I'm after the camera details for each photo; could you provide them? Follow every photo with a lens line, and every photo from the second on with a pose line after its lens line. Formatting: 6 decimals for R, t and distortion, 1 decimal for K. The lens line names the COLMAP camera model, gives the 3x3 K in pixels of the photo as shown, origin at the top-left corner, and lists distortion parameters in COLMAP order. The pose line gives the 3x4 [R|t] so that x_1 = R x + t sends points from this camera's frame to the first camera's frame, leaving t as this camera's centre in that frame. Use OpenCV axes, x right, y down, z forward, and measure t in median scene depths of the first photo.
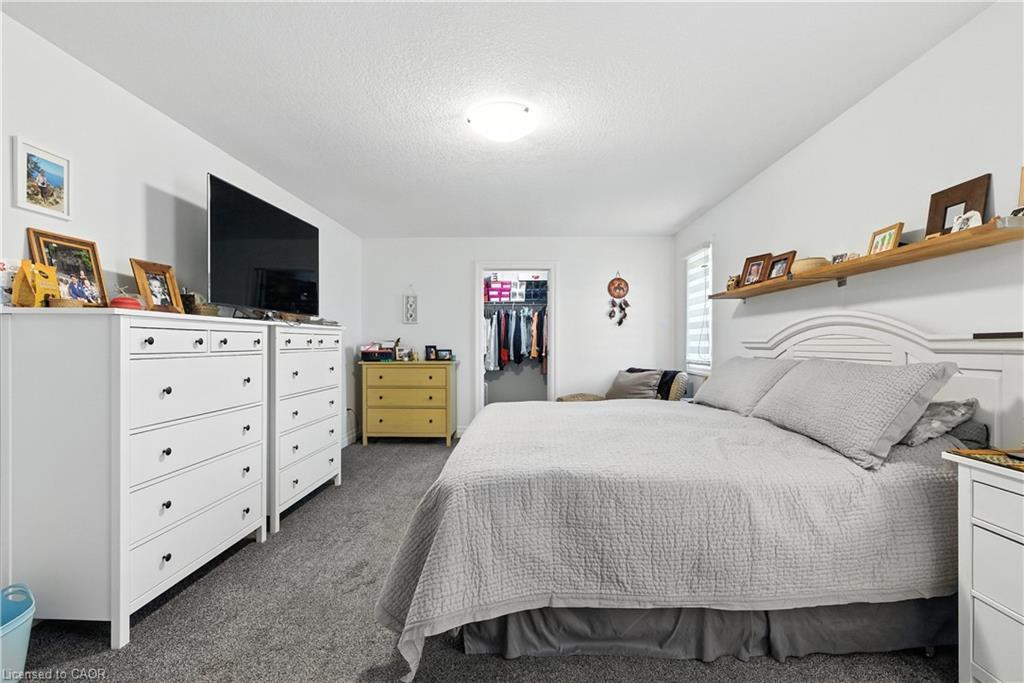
lens RADIAL K [[468.0, 0, 512.5], [0, 468.0, 346.3], [0, 0, 1]] dist [0.003366, -0.000913]
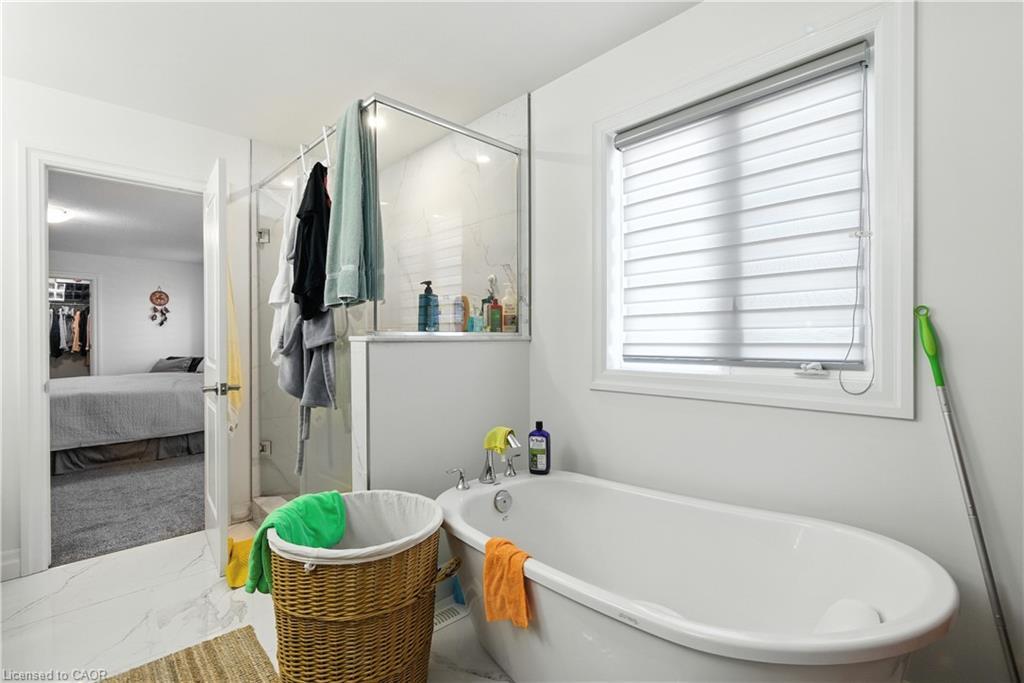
lens RADIAL K [[468.0, 0, 510.2], [0, 468.0, 342.7], [0, 0, 1]] dist [0.003366, -0.000913]
pose [[0.706339, -0.004780, 0.707857, -0.018447], [0.003288, 0.999989, 0.003472, 0.002773], [-0.707866, -0.000125, 0.706347, -0.677901]]
